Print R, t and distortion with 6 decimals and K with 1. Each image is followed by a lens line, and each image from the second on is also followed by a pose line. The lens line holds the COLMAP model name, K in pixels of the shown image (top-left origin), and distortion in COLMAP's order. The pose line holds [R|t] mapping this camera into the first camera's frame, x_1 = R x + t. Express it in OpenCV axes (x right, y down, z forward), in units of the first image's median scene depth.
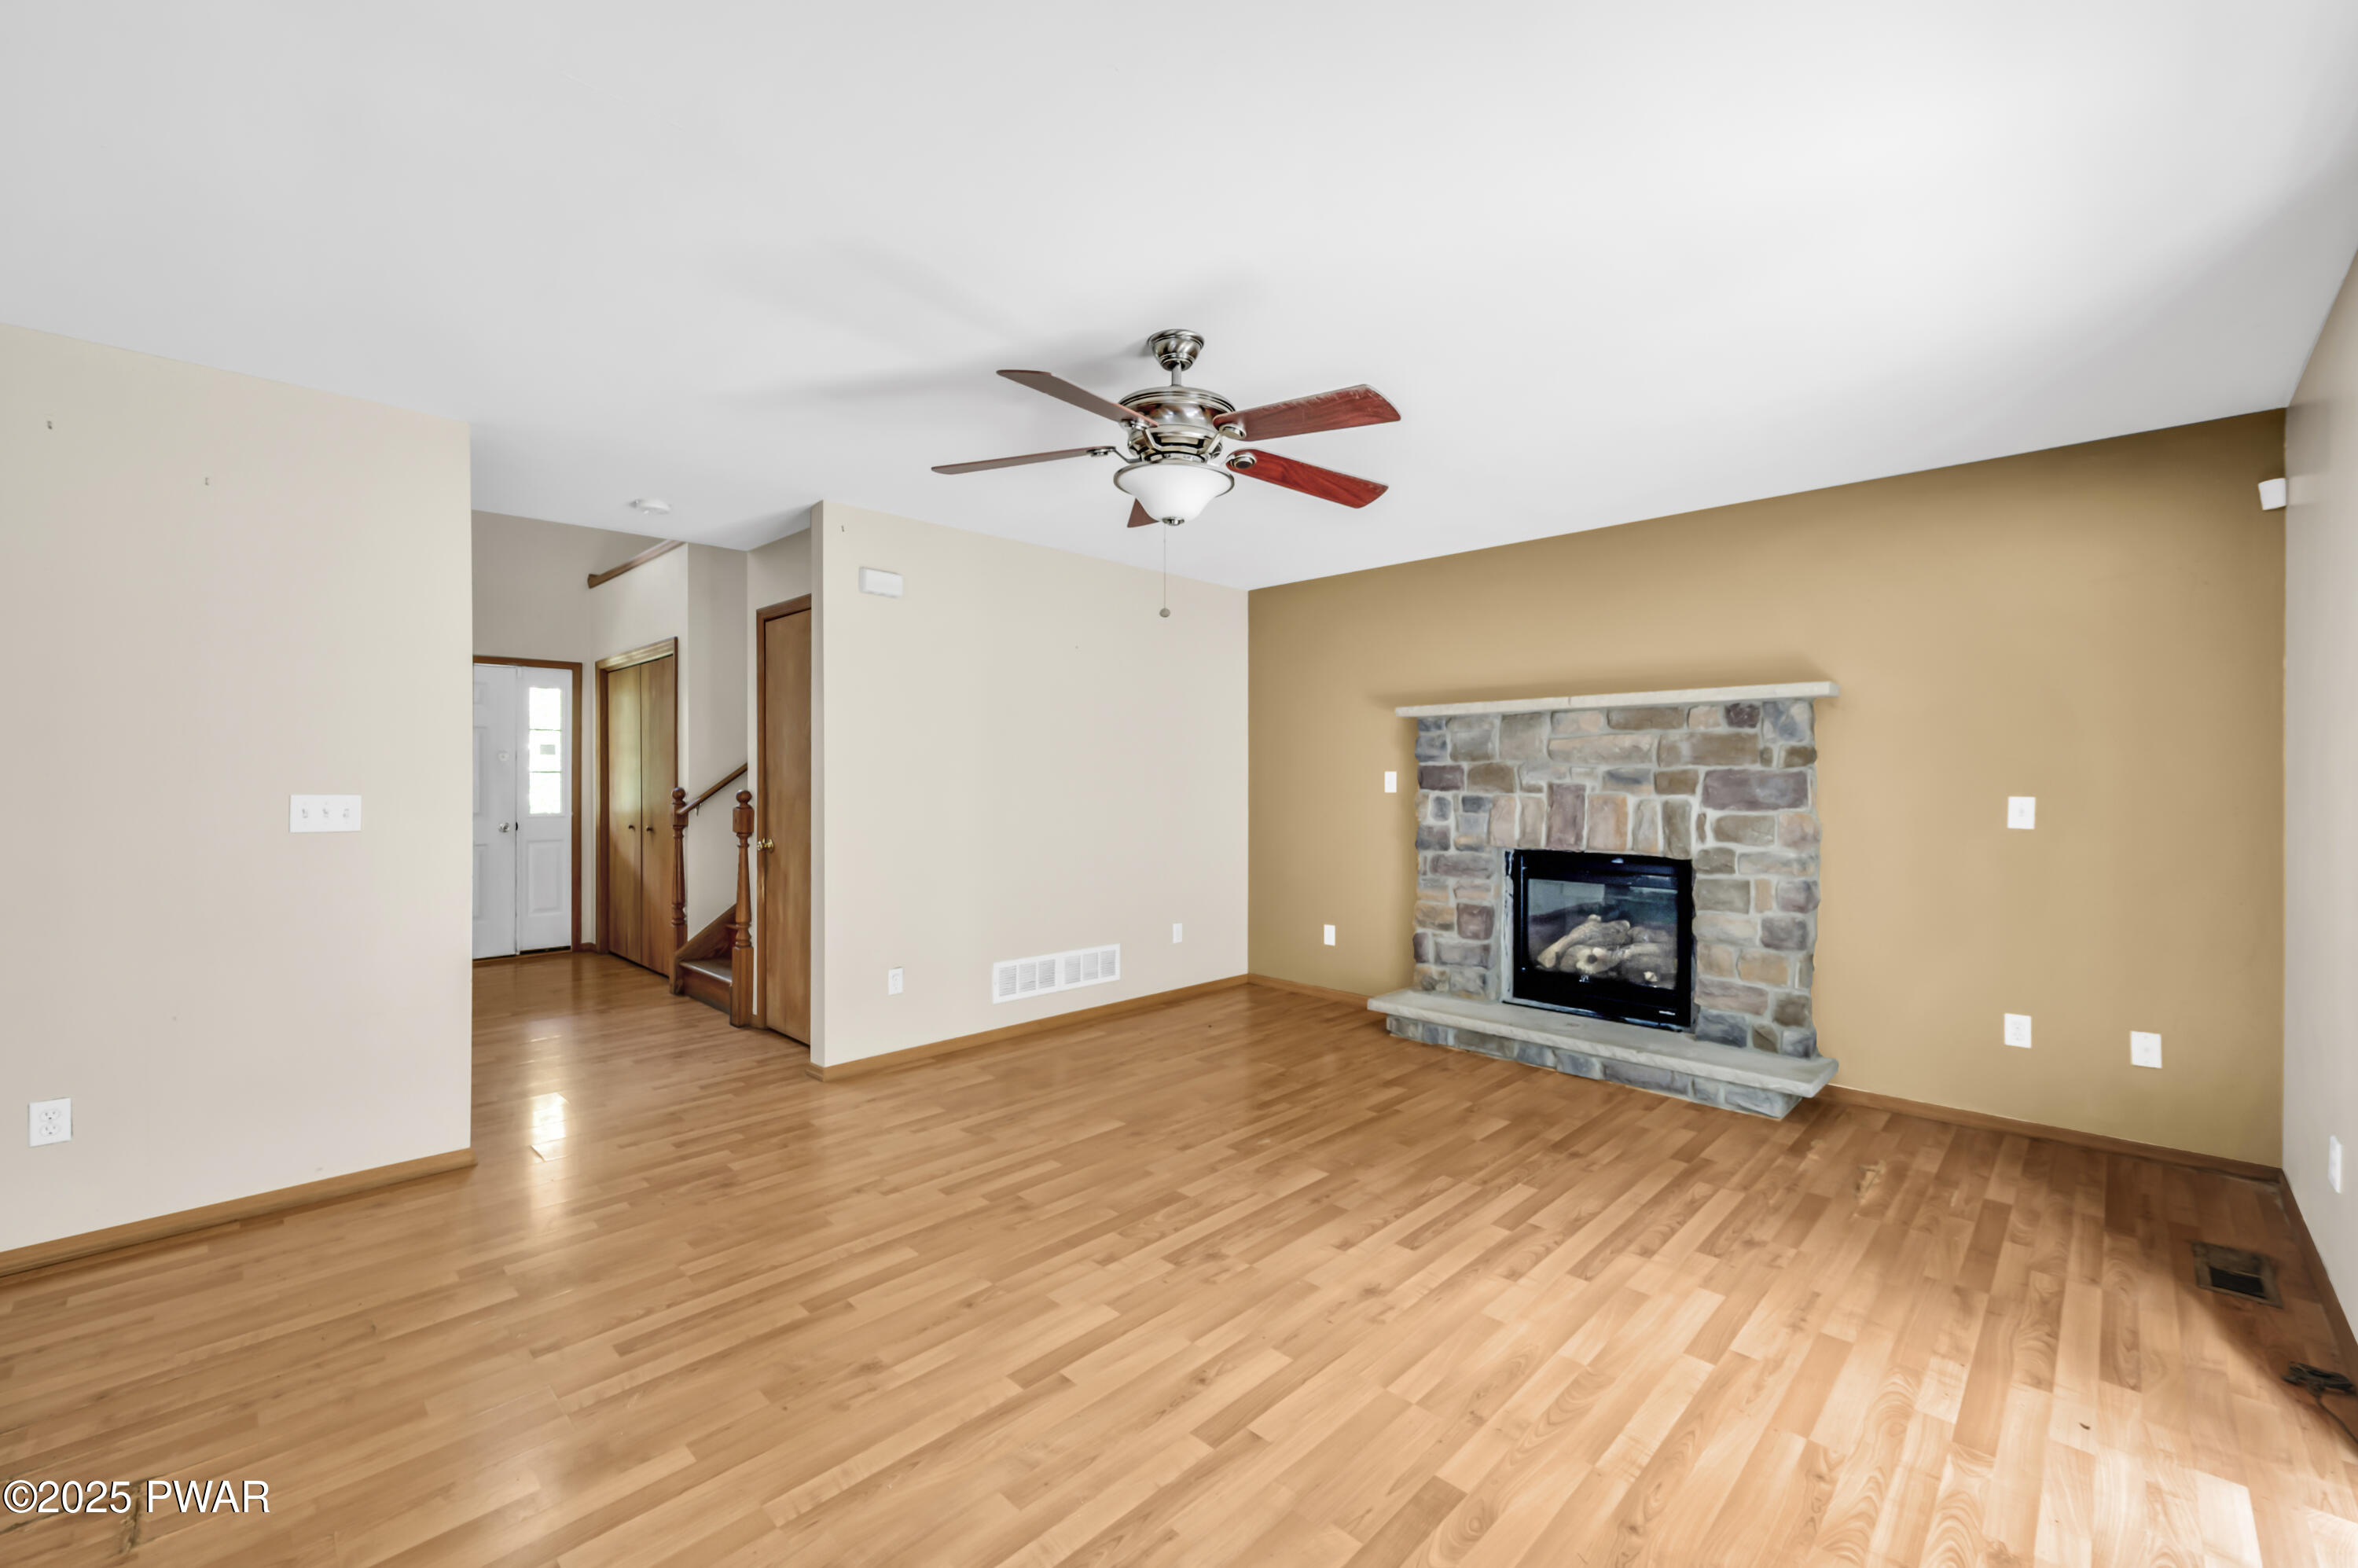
lens RADIAL K [[959.4, 0, 1179.0], [0, 959.4, 784.0], [0, 0, 1]] dist [-0.003181, -0.000244]
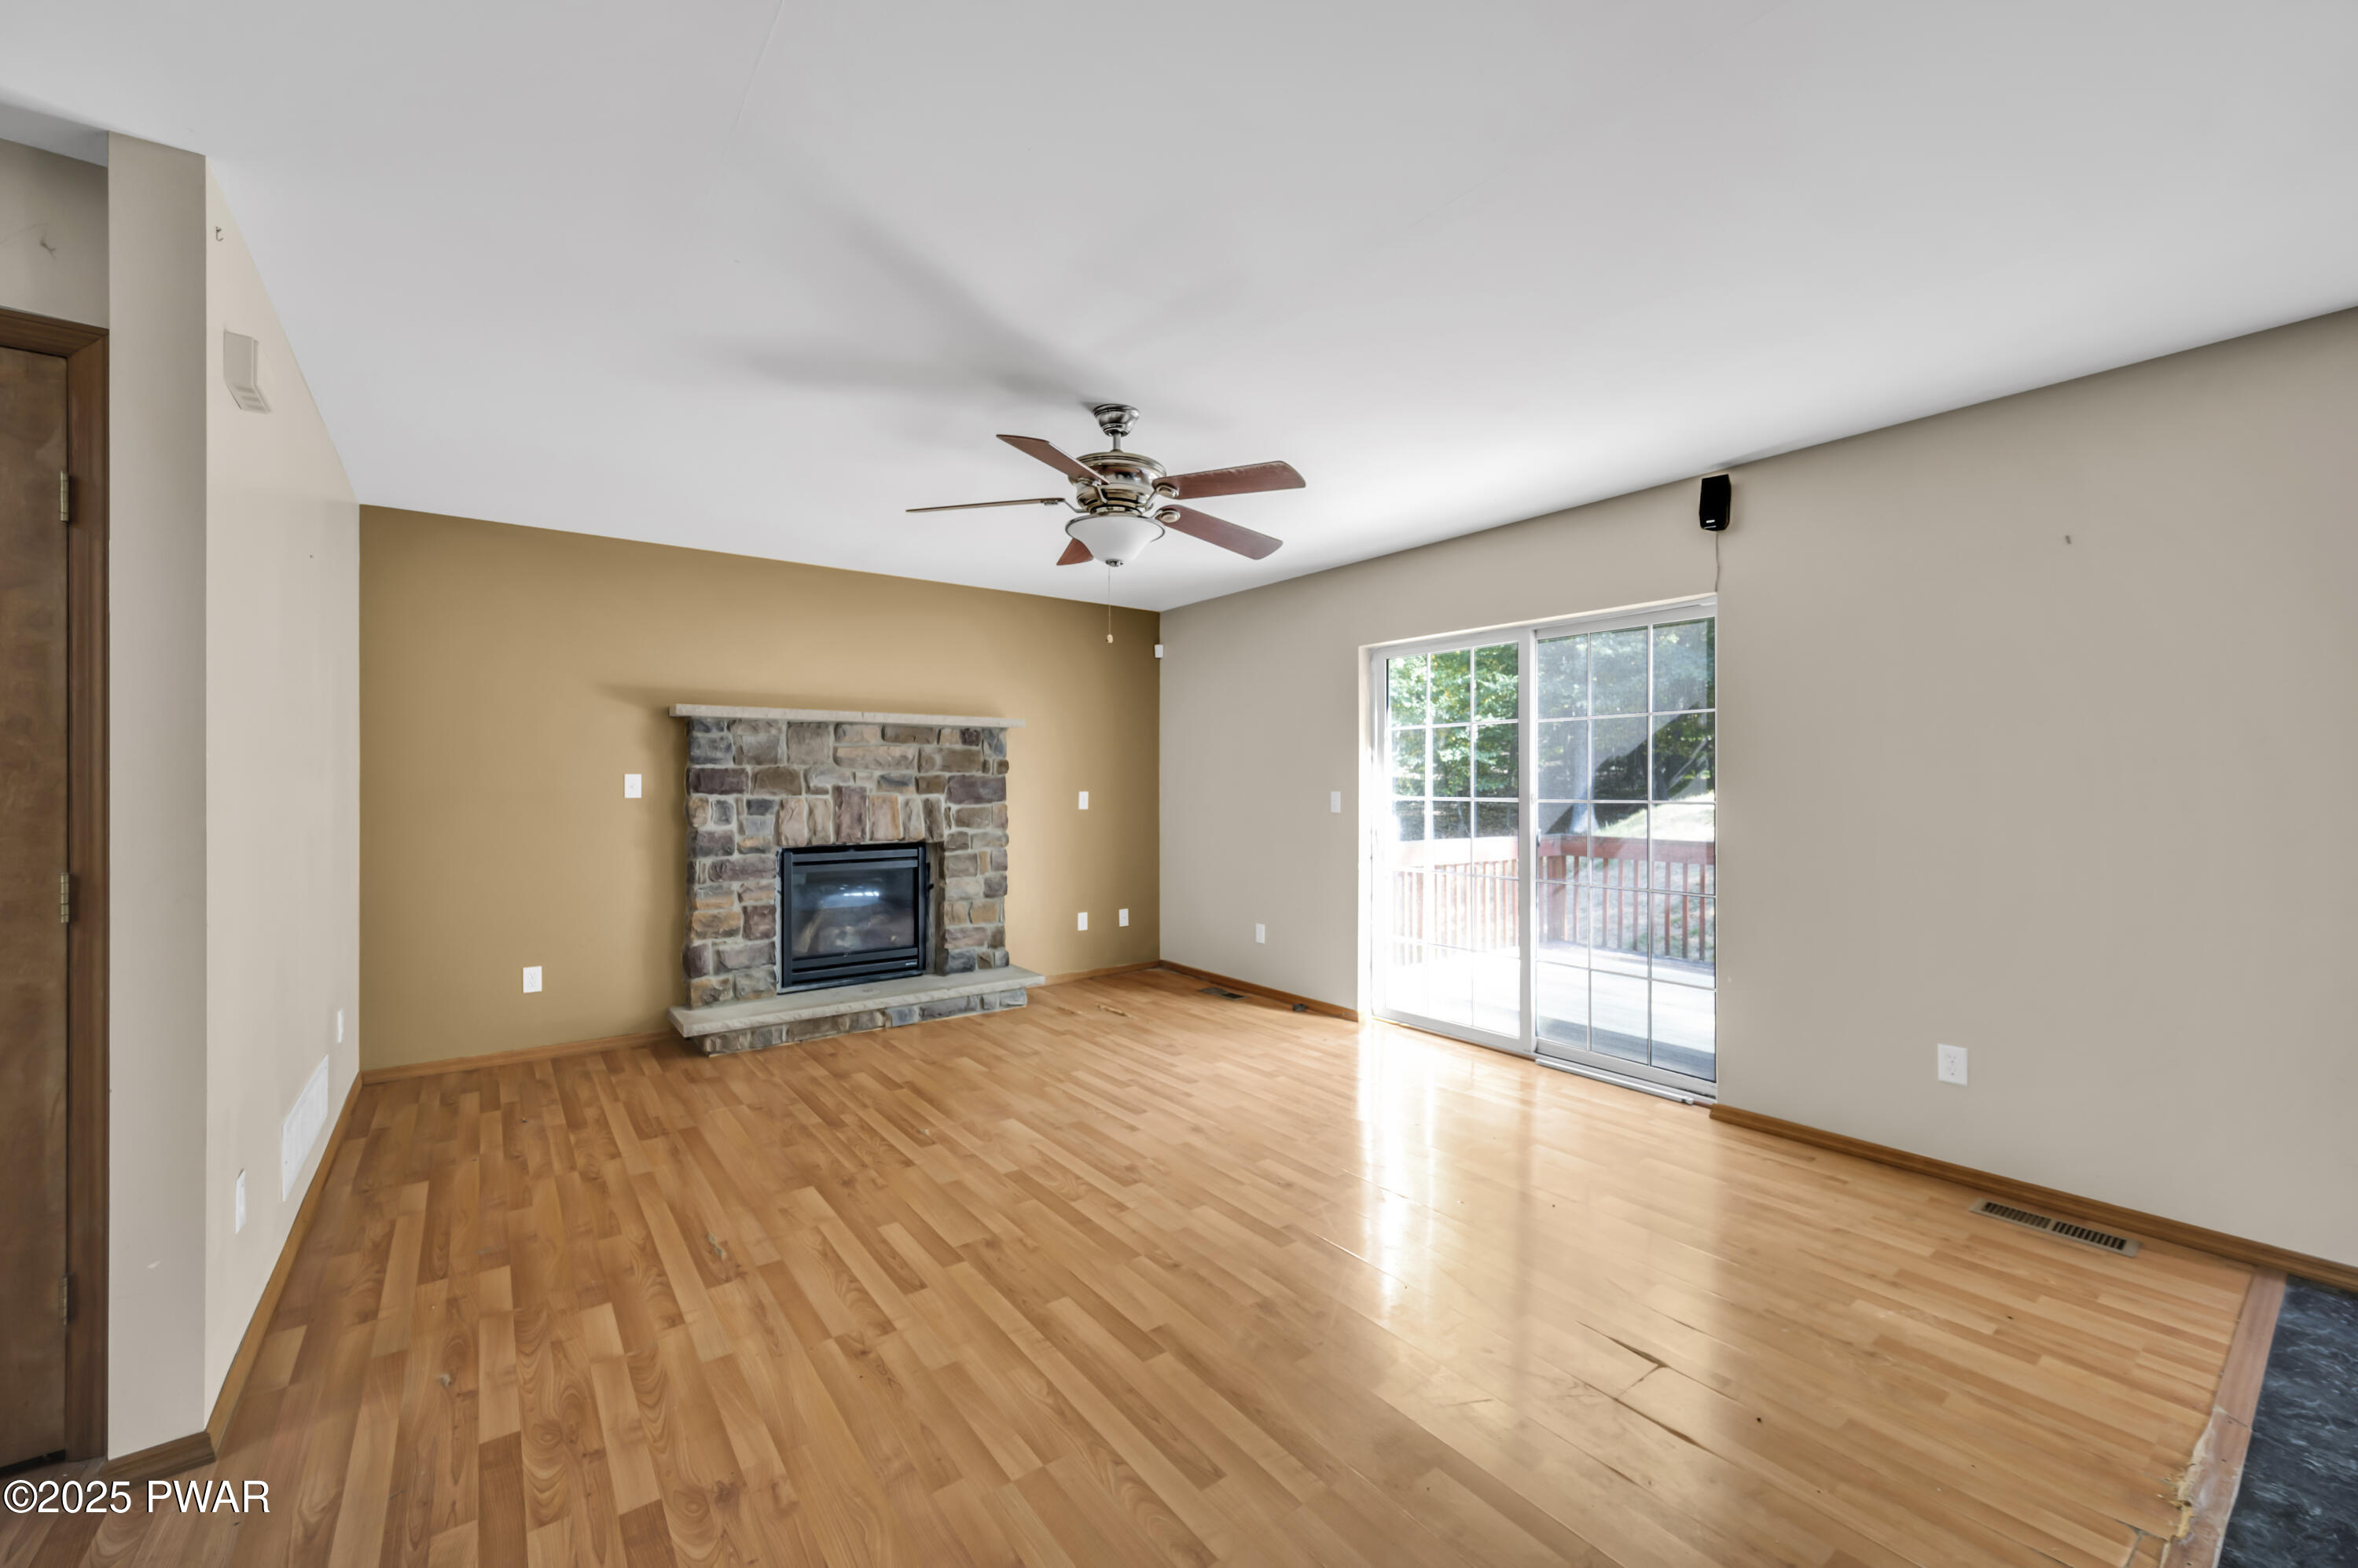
lens RADIAL K [[959.4, 0, 1179.0], [0, 959.4, 784.0], [0, 0, 1]] dist [-0.003181, -0.000244]
pose [[0.130965, -0.003462, 0.991381, -0.737991], [0.006040, 0.999978, 0.002694, -0.003929], [-0.991369, 0.005635, 0.130983, 0.483481]]
